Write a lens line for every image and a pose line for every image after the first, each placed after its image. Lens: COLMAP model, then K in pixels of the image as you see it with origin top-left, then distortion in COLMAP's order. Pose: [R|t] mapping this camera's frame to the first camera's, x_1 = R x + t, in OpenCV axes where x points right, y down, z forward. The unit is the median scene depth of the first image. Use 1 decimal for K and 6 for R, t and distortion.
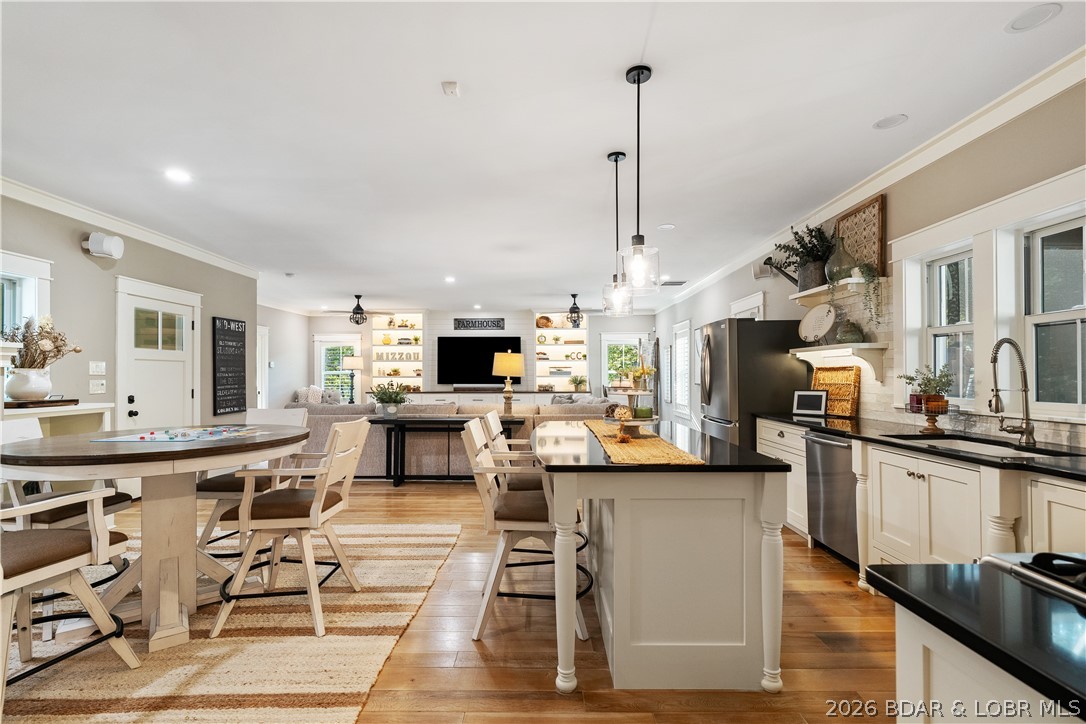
lens RADIAL K [[494.1, 0, 547.2], [0, 494.1, 368.5], [0, 0, 1]] dist [-0.005164, 0.000255]
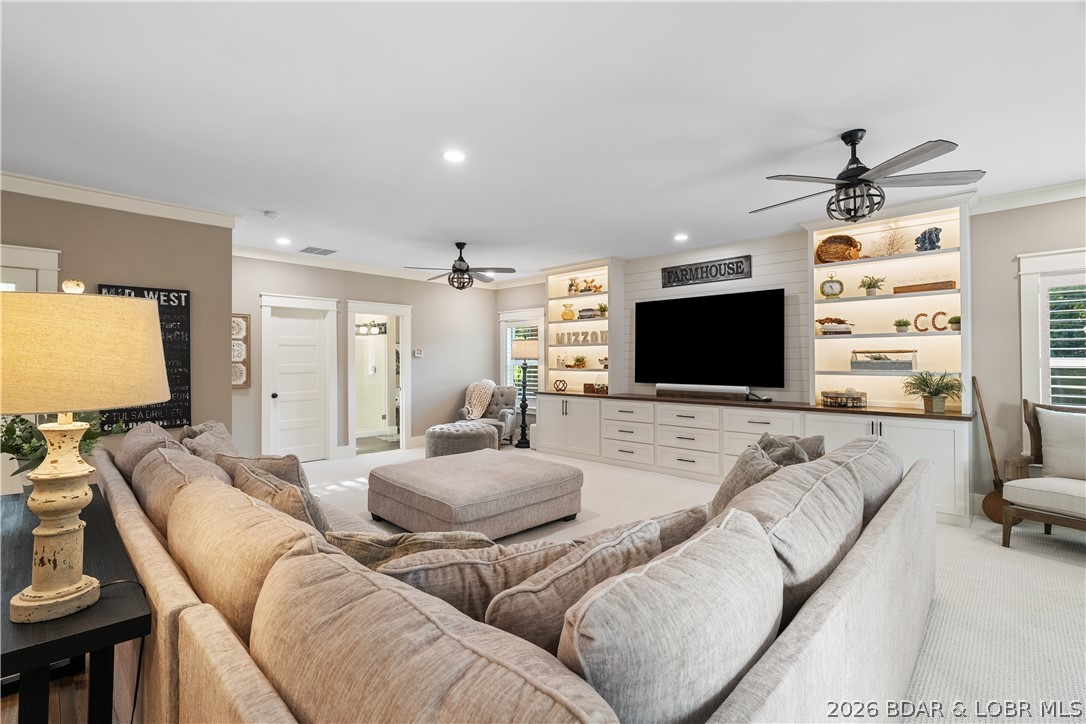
lens RADIAL K [[494.1, 0, 542.3], [0, 494.1, 356.3], [0, 0, 1]] dist [-0.005164, 0.000255]
pose [[0.718472, -0.006212, -0.695528, 0.109889], [0.010451, 0.999944, 0.001865, -0.002151], [0.695477, -0.008609, 0.718497, 0.503612]]
